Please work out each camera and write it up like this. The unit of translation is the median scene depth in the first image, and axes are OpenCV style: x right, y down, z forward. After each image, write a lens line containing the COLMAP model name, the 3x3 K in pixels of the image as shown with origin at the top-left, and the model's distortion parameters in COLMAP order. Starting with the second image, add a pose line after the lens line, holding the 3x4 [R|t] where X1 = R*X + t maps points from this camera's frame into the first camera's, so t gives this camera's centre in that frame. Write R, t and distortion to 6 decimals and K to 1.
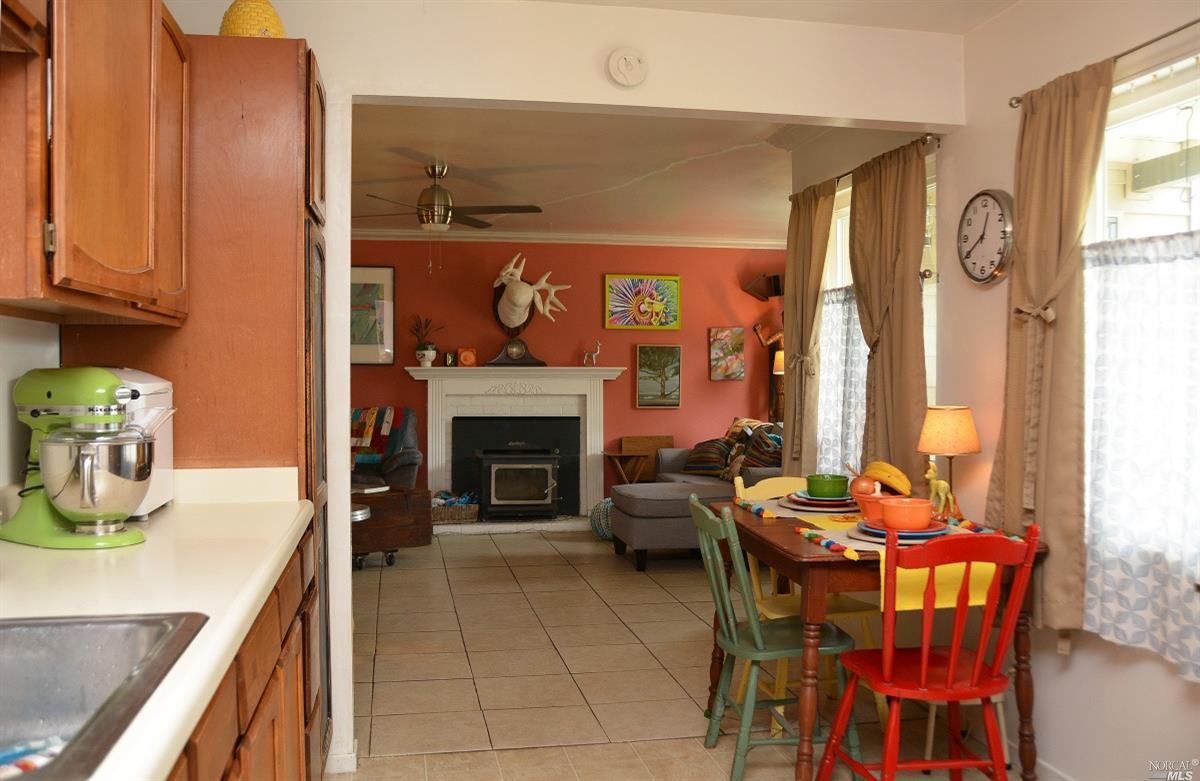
lens RADIAL K [[1042.5, 0, 600.0], [0, 1042.5, 390.5], [0, 0, 1]] dist [-0.127255, 0.140164]
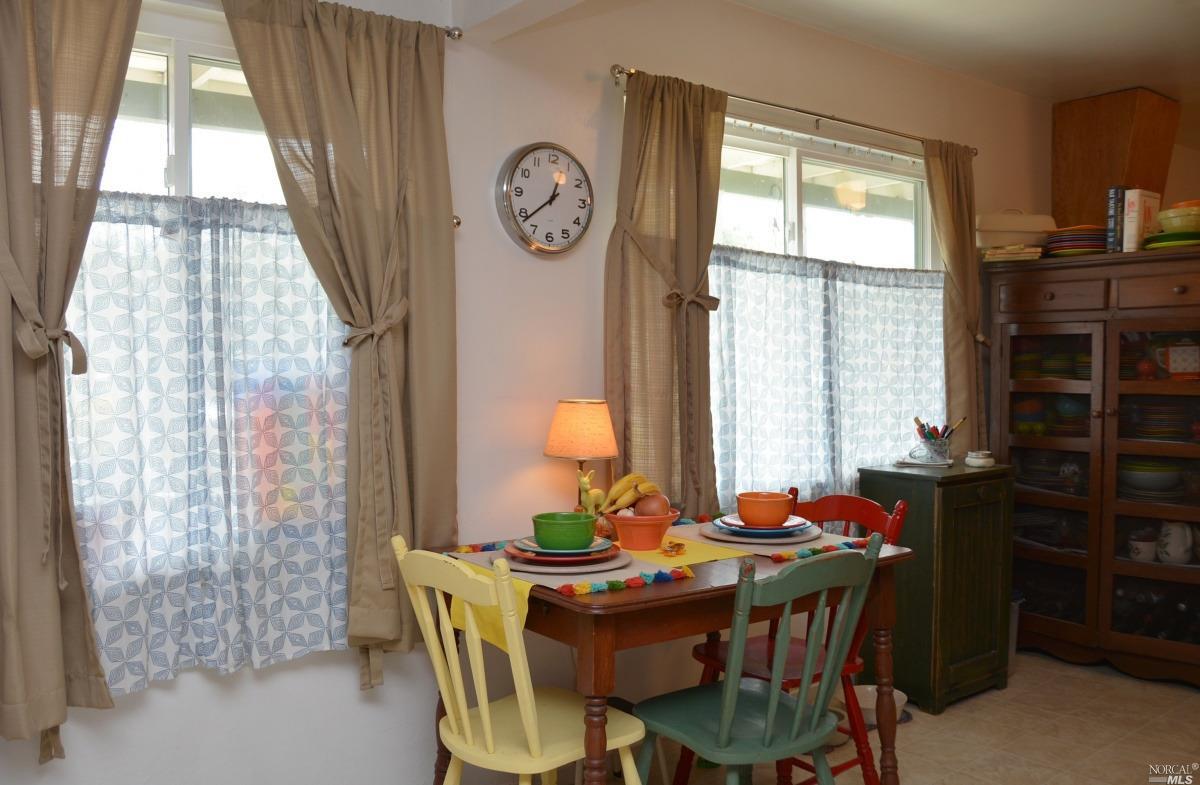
lens RADIAL K [[1042.5, 0, 600.0], [0, 1042.5, 392.5], [0, 0, 1]] dist [-0.127255, 0.140164]
pose [[-0.457629, -0.036165, 0.888408, -0.413456], [0.013077, 0.998791, 0.047395, -0.029582], [-0.889047, 0.033307, -0.456602, 1.365336]]
